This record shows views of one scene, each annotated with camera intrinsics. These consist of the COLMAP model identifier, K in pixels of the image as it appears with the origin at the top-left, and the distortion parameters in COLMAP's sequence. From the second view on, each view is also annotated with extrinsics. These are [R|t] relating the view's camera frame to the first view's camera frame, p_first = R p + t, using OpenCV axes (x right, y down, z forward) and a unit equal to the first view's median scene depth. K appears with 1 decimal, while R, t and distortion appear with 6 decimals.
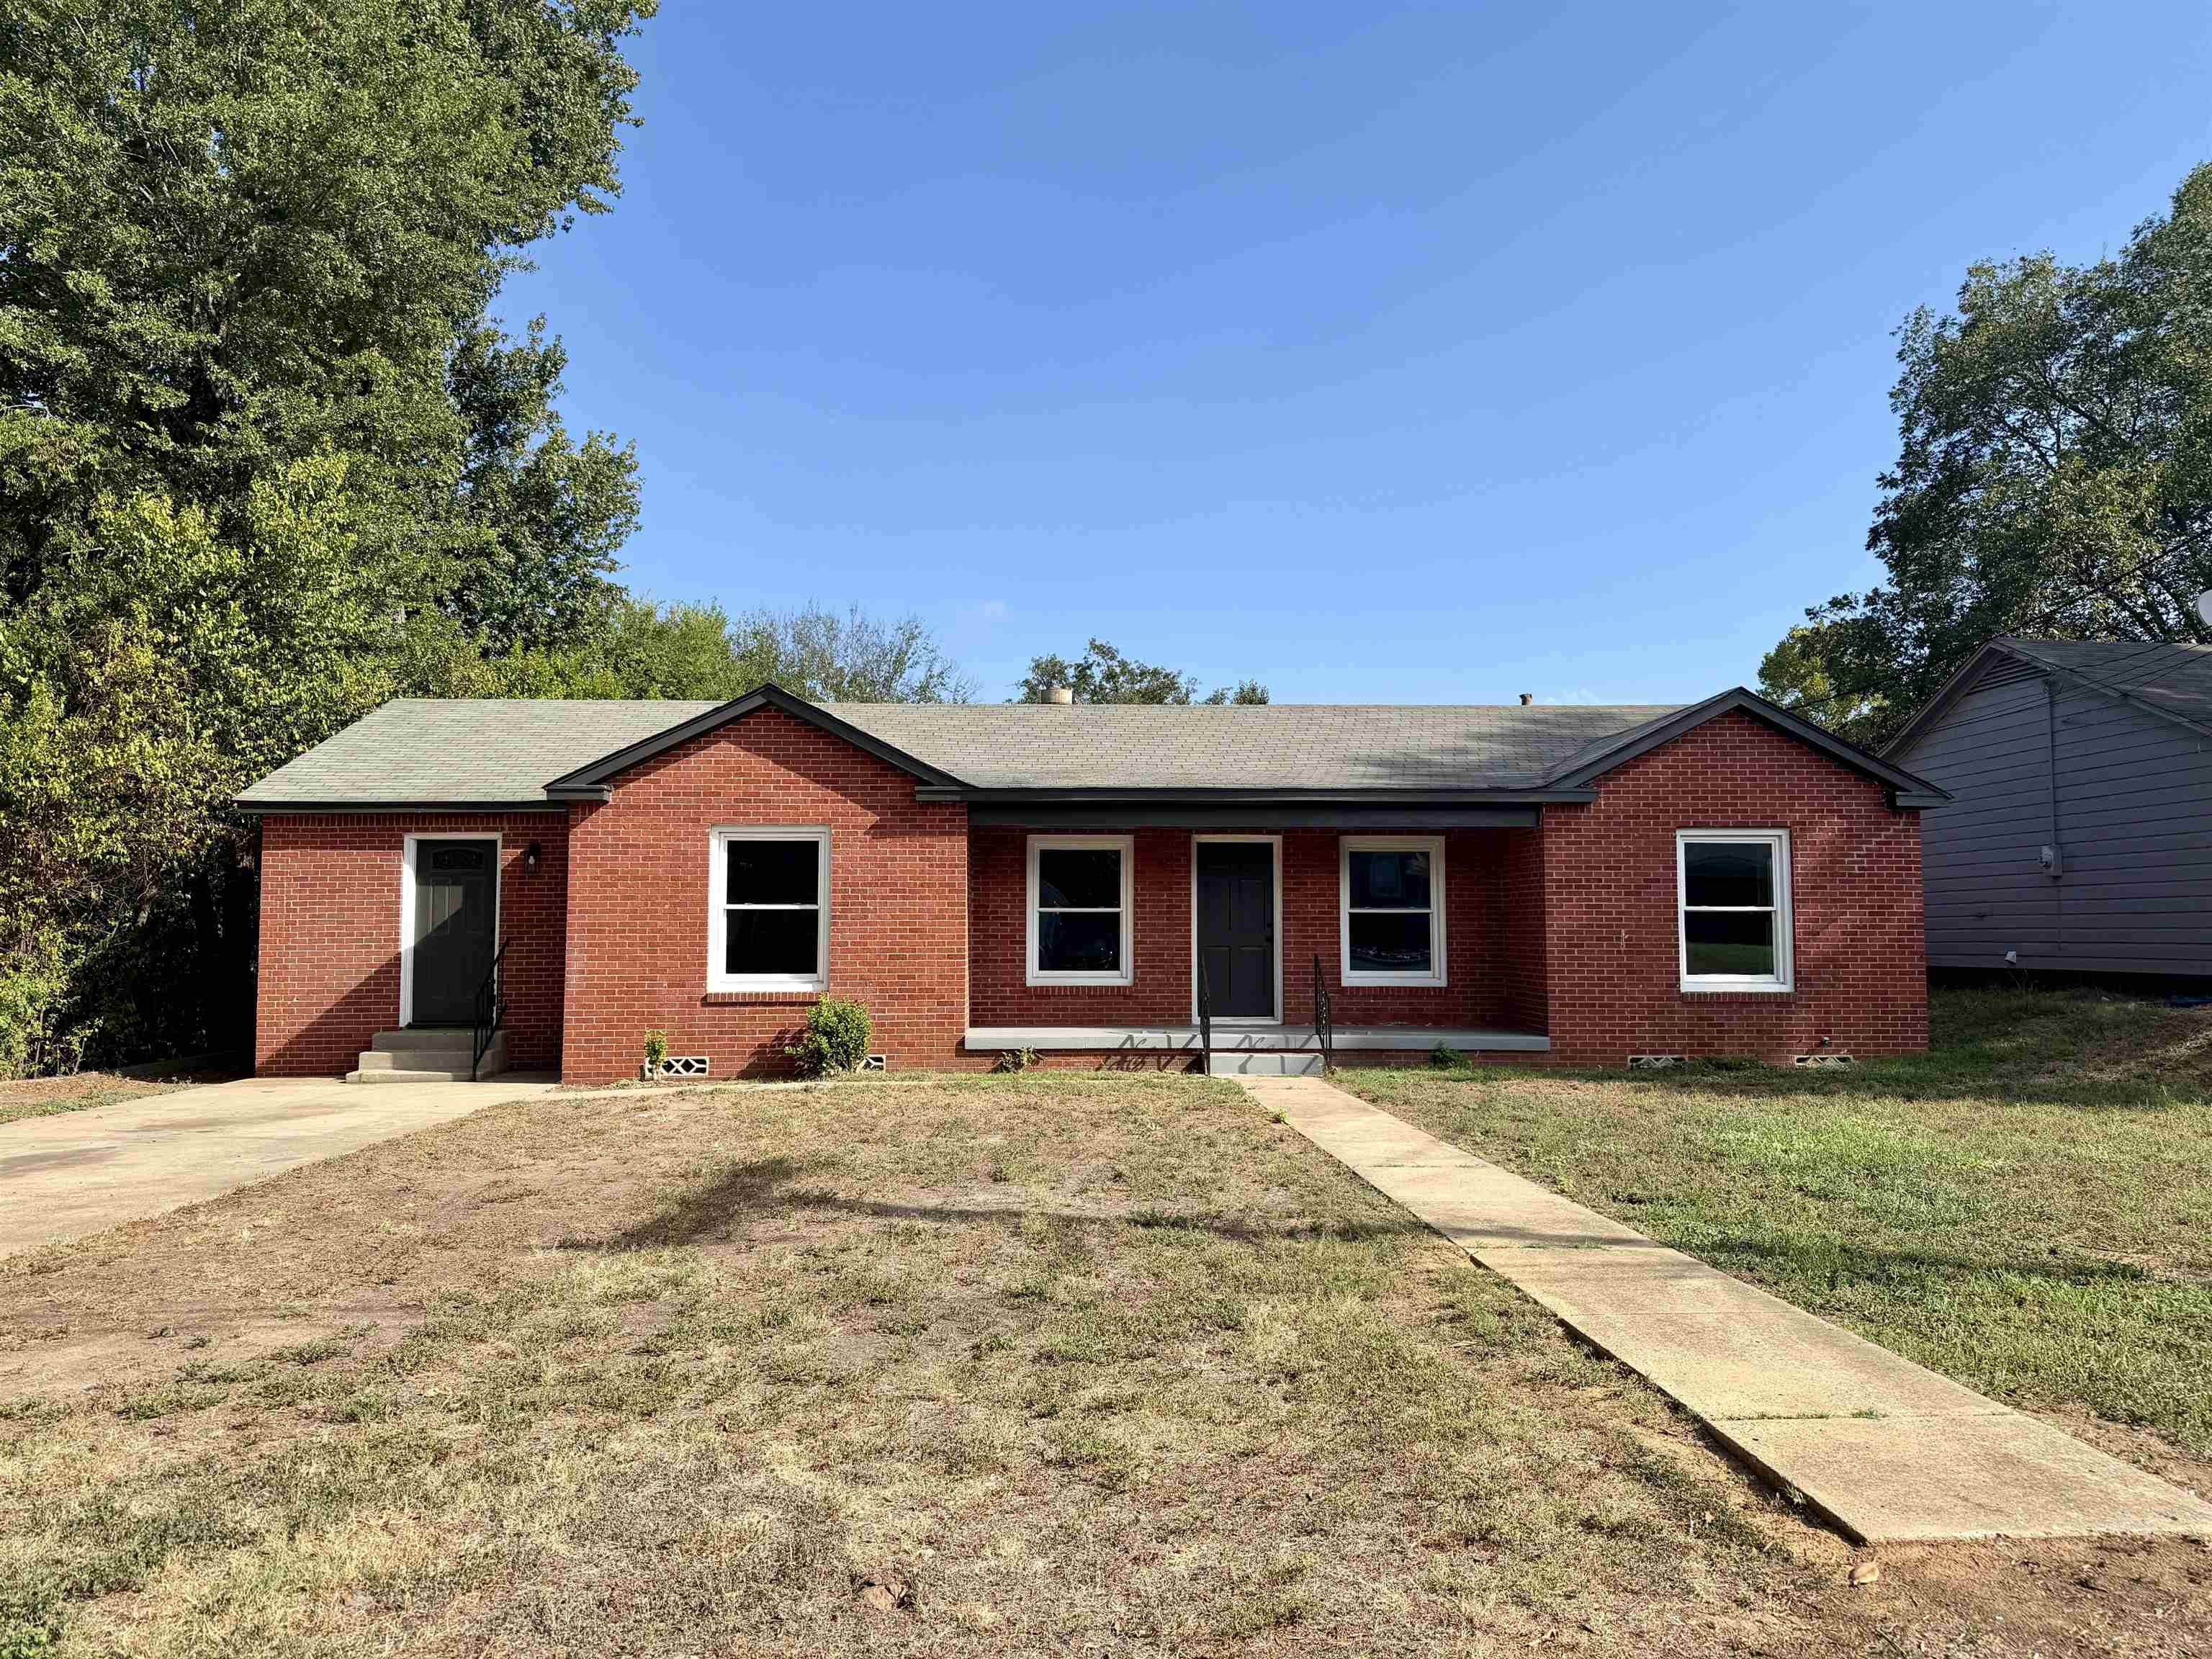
lens RADIAL K [[1549.7, 0, 1101.3], [0, 1549.7, 819.9], [0, 0, 1]] dist [0.061704, -0.034271]
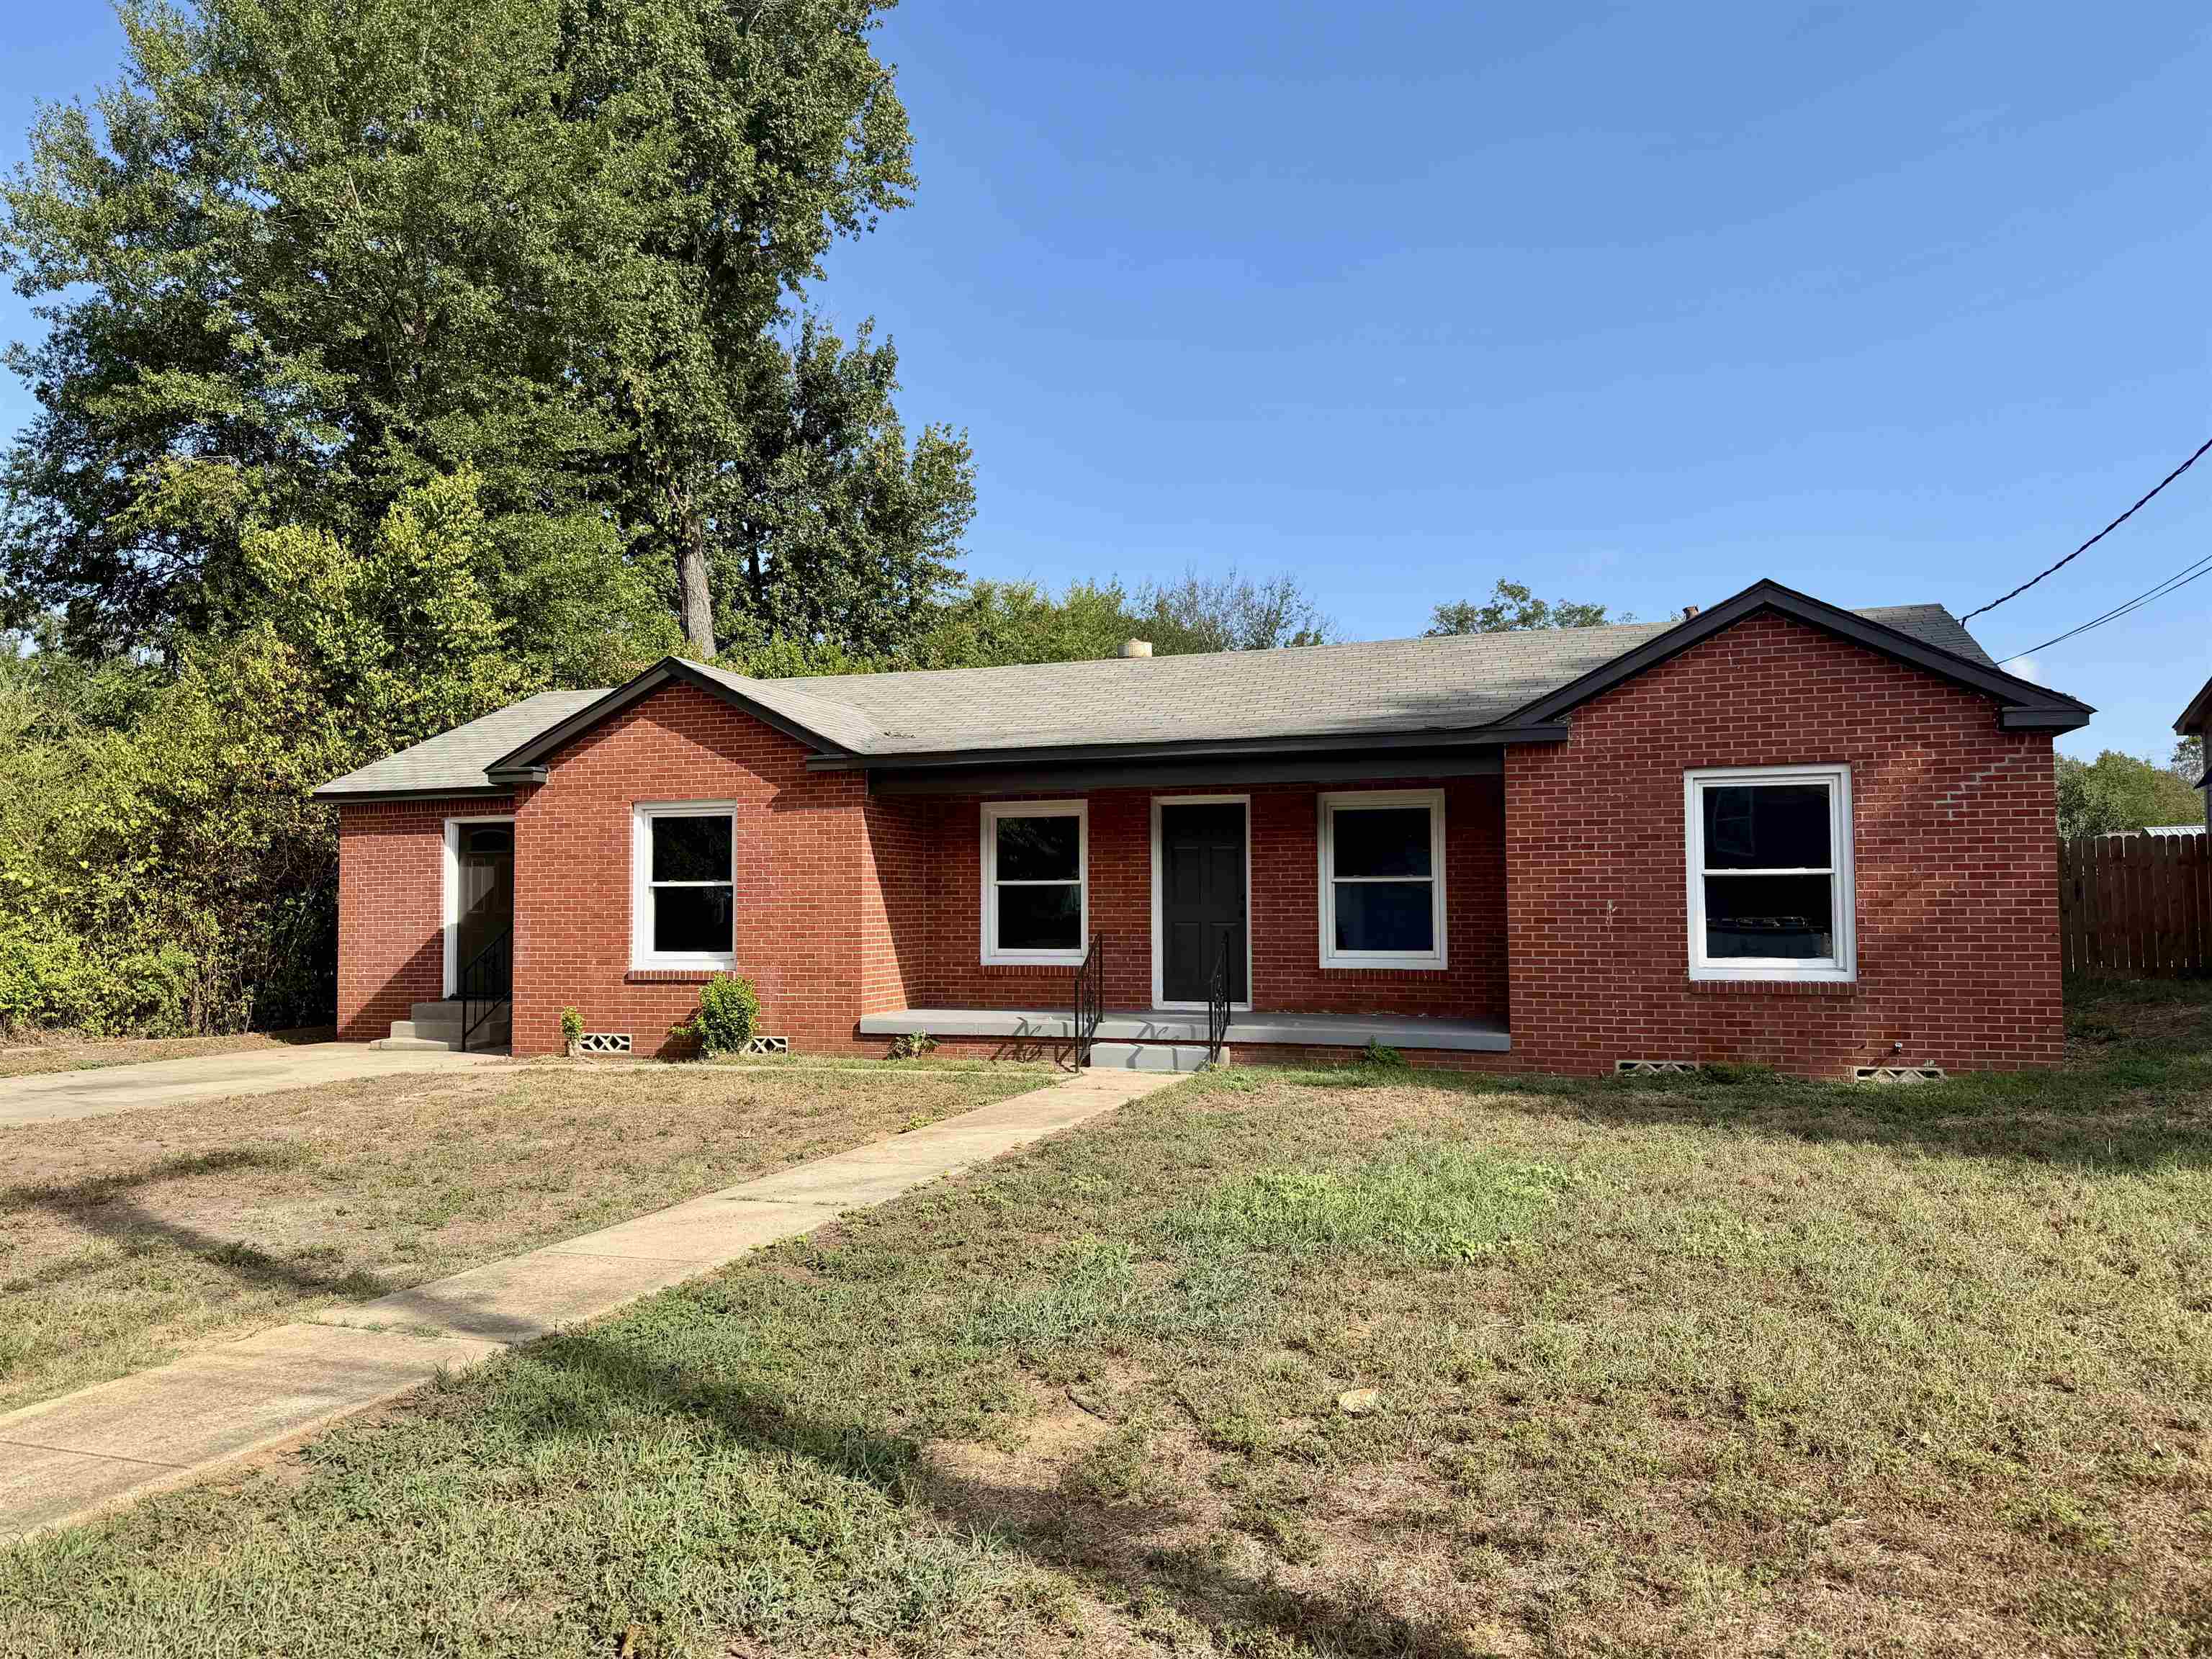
lens RADIAL K [[1549.7, 0, 1075.6], [0, 1549.7, 831.4], [0, 0, 1]] dist [0.061704, -0.034271]
pose [[0.930762, -0.023426, -0.364874, 0.355373], [0.033629, 0.999200, 0.021633, 0.009034], [0.364076, -0.032405, 0.930806, 0.163378]]
